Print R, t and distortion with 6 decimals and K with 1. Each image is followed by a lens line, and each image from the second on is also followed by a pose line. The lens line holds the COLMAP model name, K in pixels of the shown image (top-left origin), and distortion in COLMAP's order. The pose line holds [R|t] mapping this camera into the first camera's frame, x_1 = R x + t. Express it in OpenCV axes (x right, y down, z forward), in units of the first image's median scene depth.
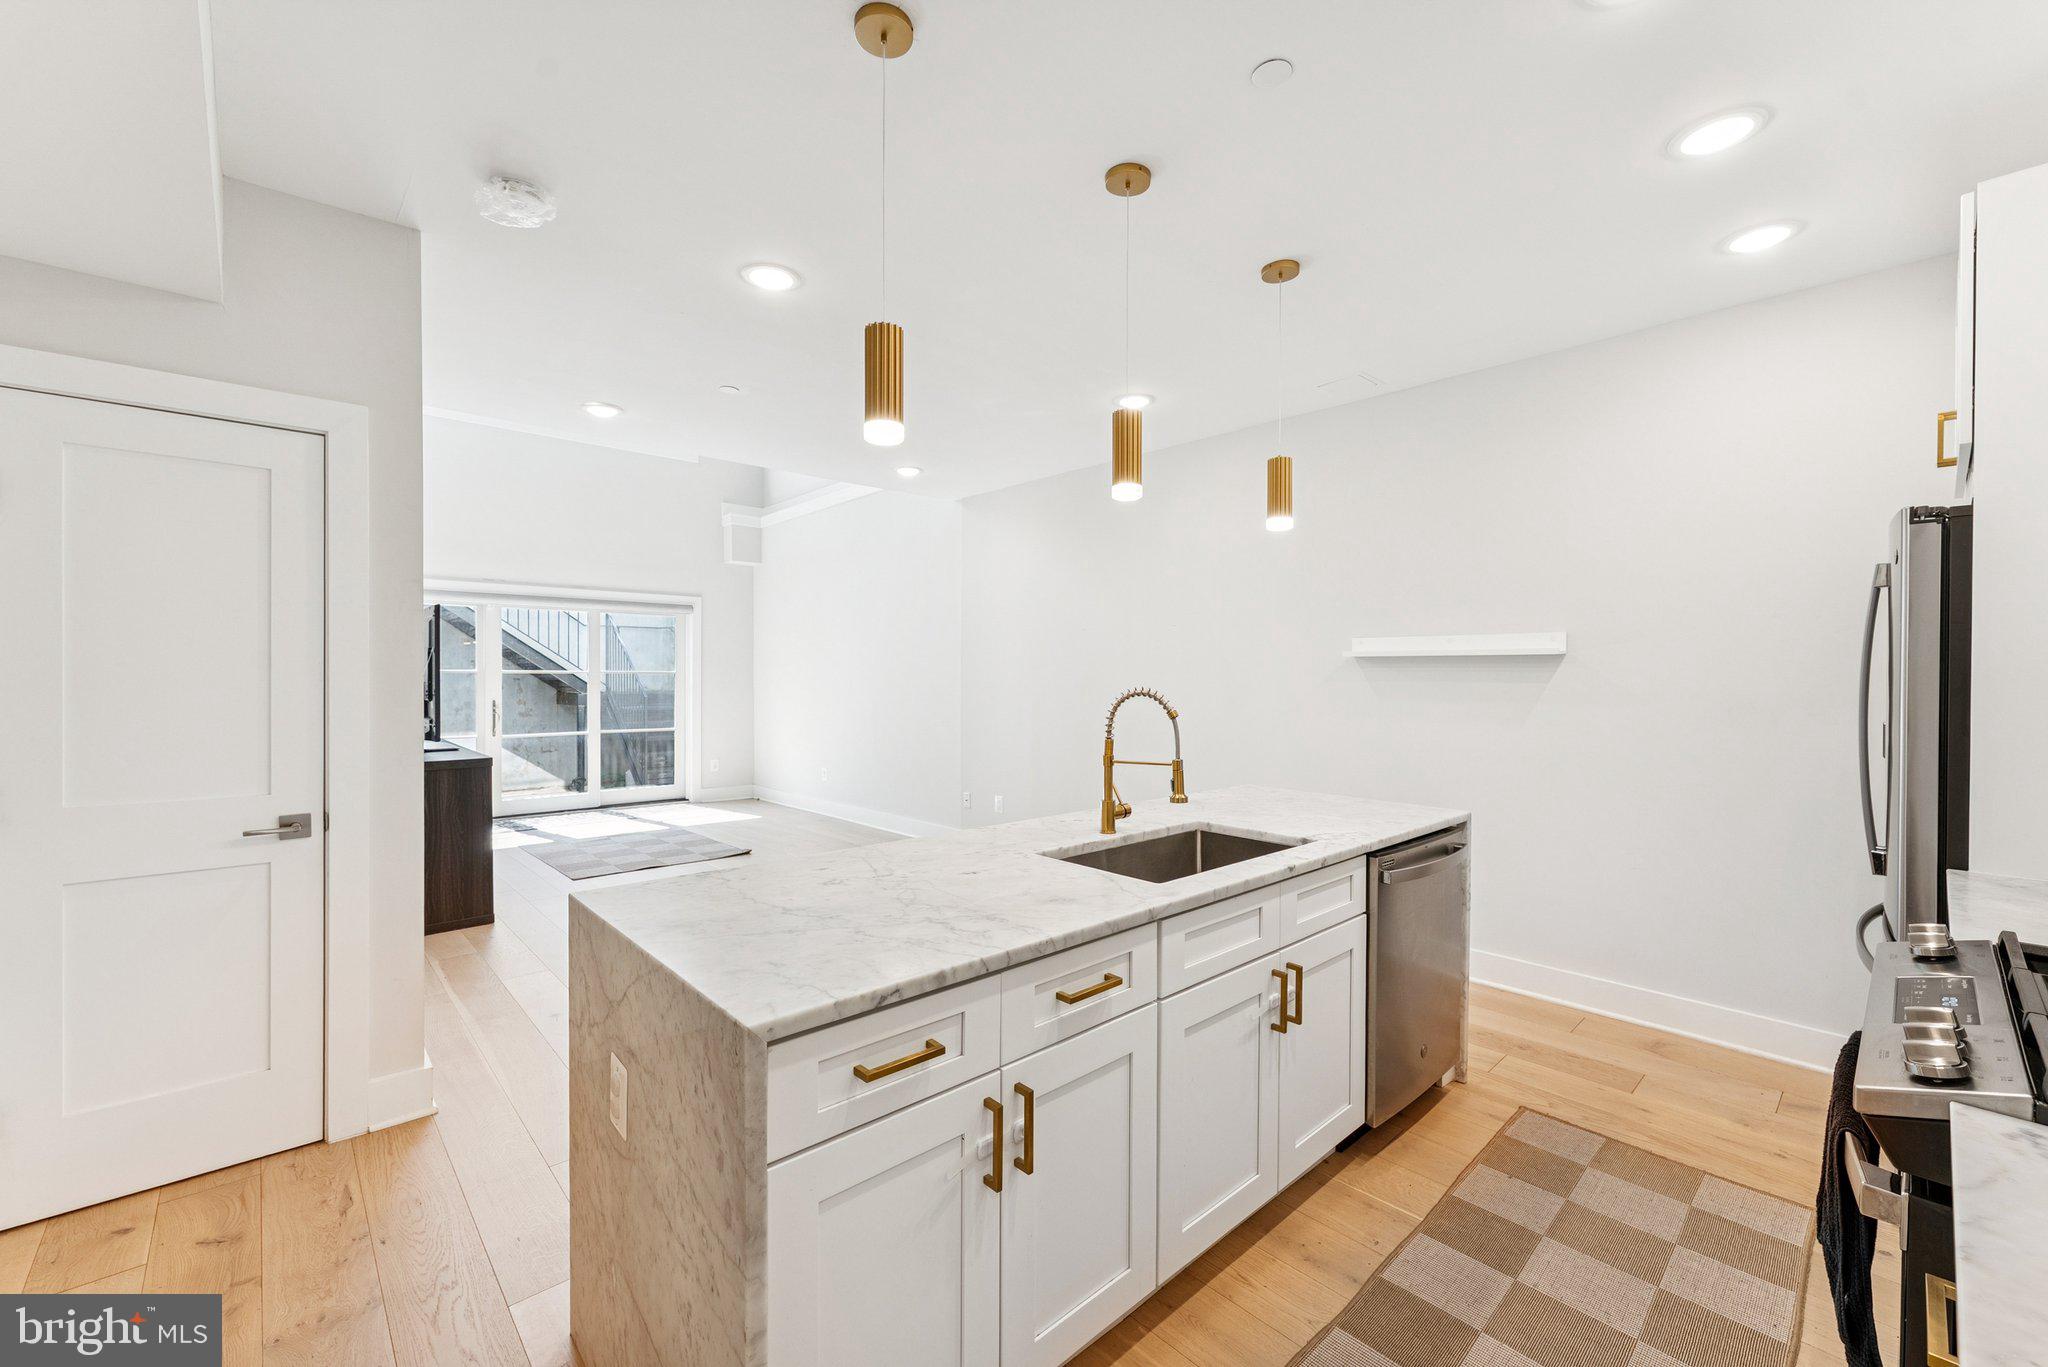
lens RADIAL K [[829.0, 0, 1024.0], [0, 829.0, 680.1], [0, 0, 1]] dist [-0.002191, -0.000128]
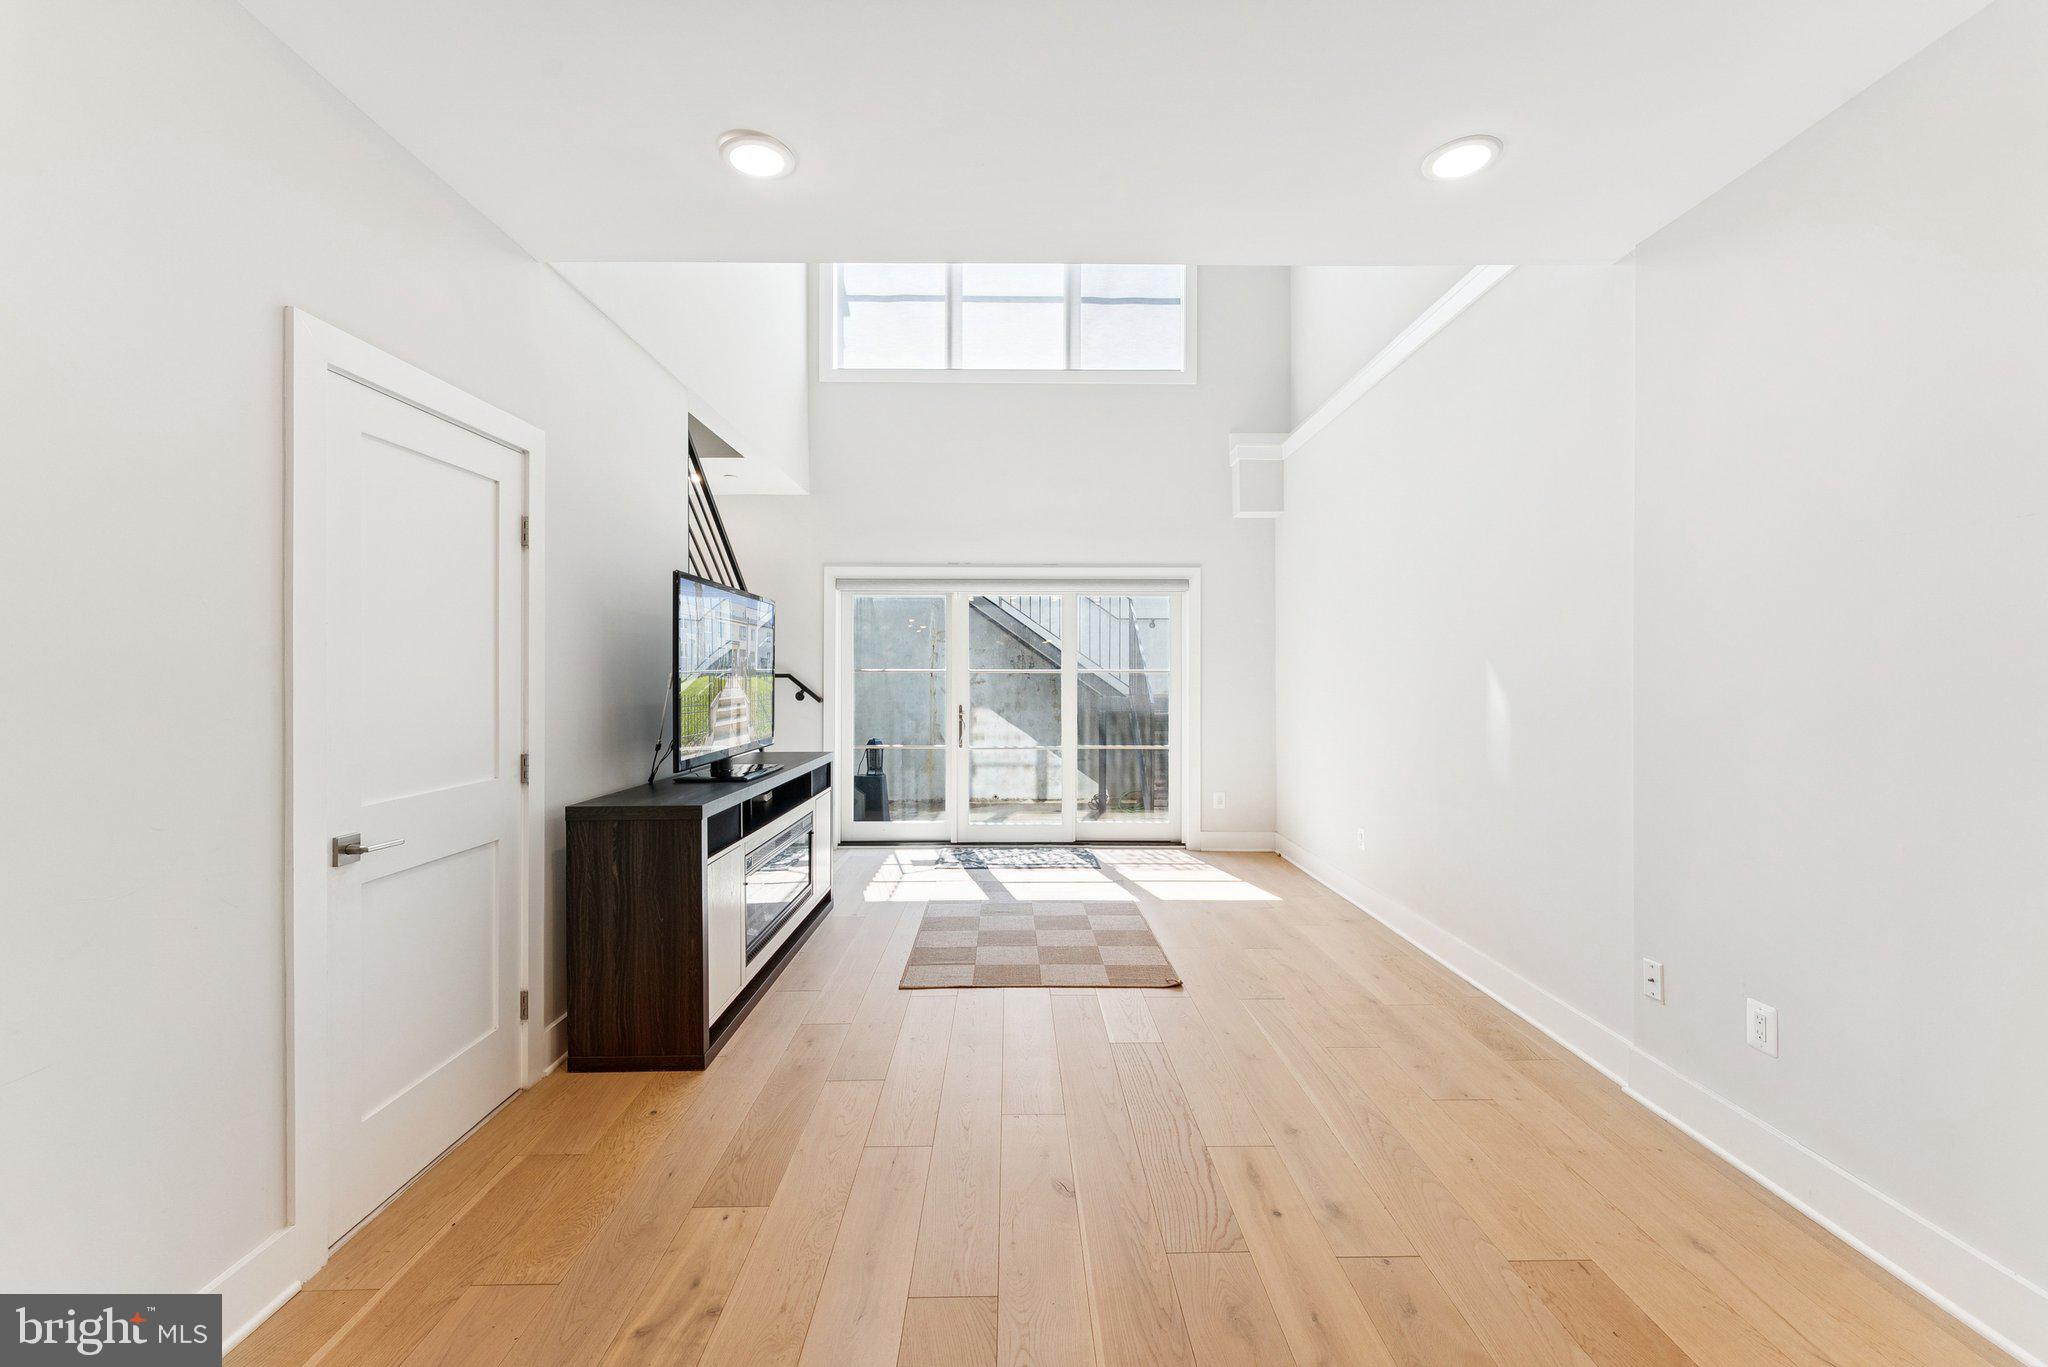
lens RADIAL K [[829.0, 0, 1025.2], [0, 829.0, 672.8], [0, 0, 1]] dist [-0.002191, -0.000128]
pose [[0.741835, -0.003941, -0.670571, -0.018149], [-0.001144, 0.999974, -0.007142, -0.002953], [0.670582, 0.006065, 0.741811, 0.361720]]
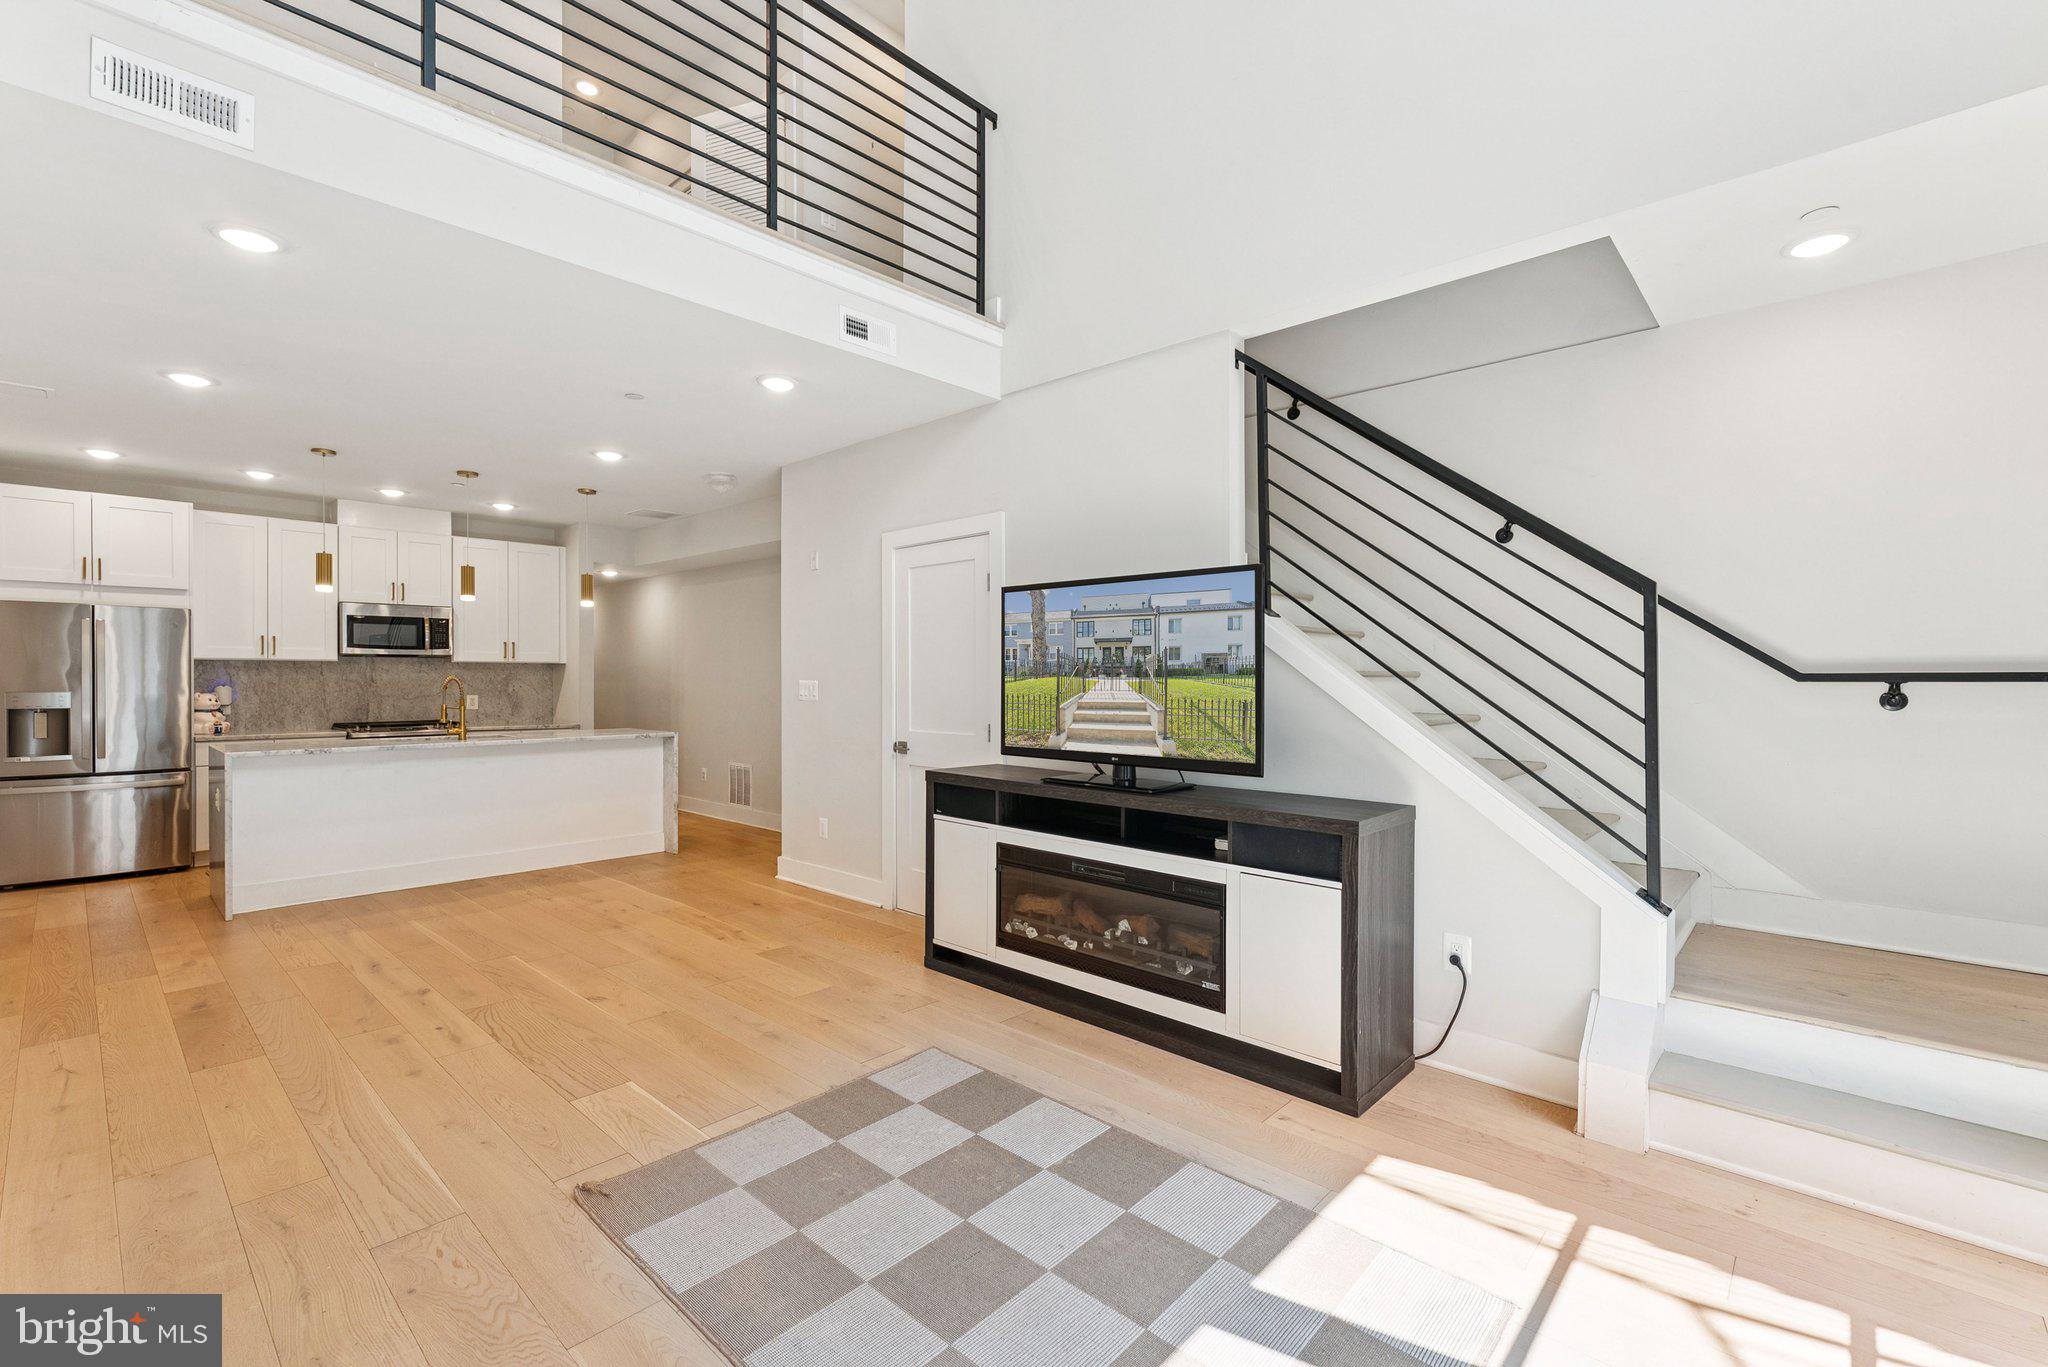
lens RADIAL K [[882.6, 0, 1034.6], [0, 882.6, 683.1], [0, 0, 1]] dist [-0.000242, -0.000305]
pose [[-0.996686, -0.000508, -0.081339, -0.359770], [-0.001110, 0.999972, 0.007365, -0.002408], [0.081333, 0.007430, -0.996659, 1.006434]]
